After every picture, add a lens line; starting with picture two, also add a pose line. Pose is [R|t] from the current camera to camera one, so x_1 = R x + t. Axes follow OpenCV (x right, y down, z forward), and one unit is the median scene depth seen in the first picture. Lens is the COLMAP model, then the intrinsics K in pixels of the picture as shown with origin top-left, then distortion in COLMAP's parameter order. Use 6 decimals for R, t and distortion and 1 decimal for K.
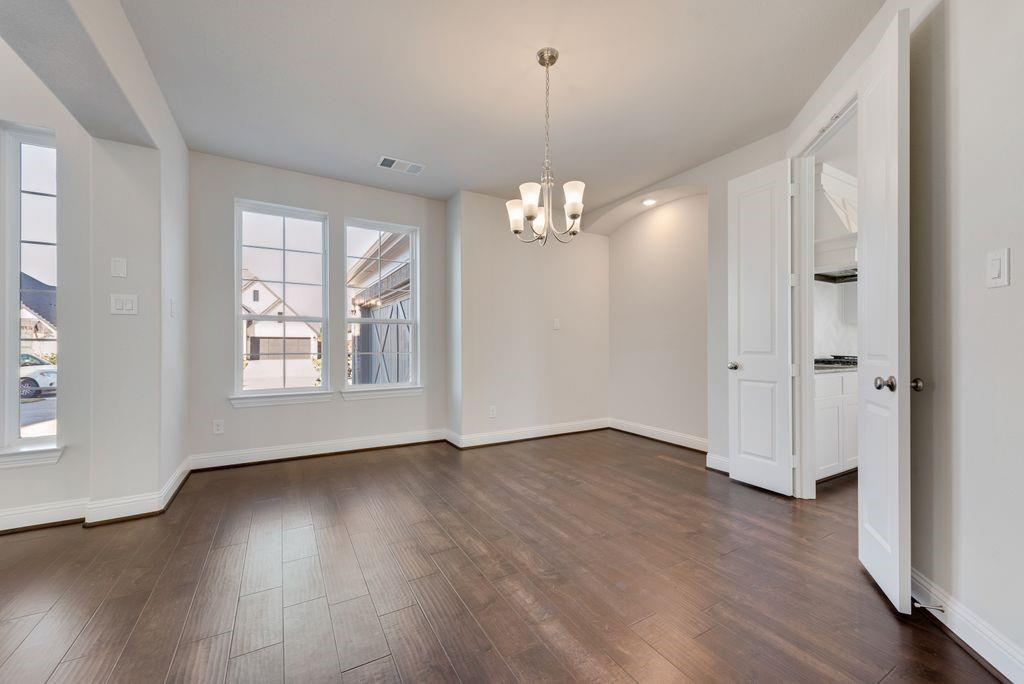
lens RADIAL K [[410.5, 0, 512.9], [0, 410.5, 344.7], [0, 0, 1]] dist [0.000427, -0.000077]
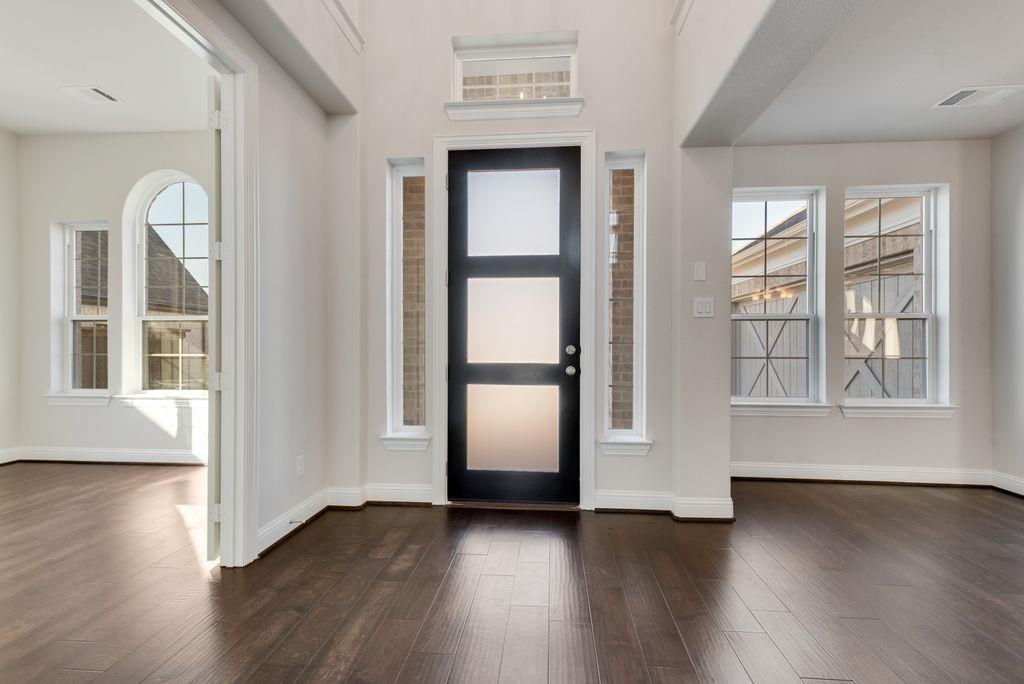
lens RADIAL K [[522.5, 0, 512.0], [0, 522.5, 342.0], [0, 0, 1]] dist [-0.000038, -0.000257]
pose [[0.813558, -0.008541, -0.581421, -0.350121], [0.001324, 0.999917, -0.012836, 0.001909], [0.581482, 0.009673, 0.813502, -0.199603]]
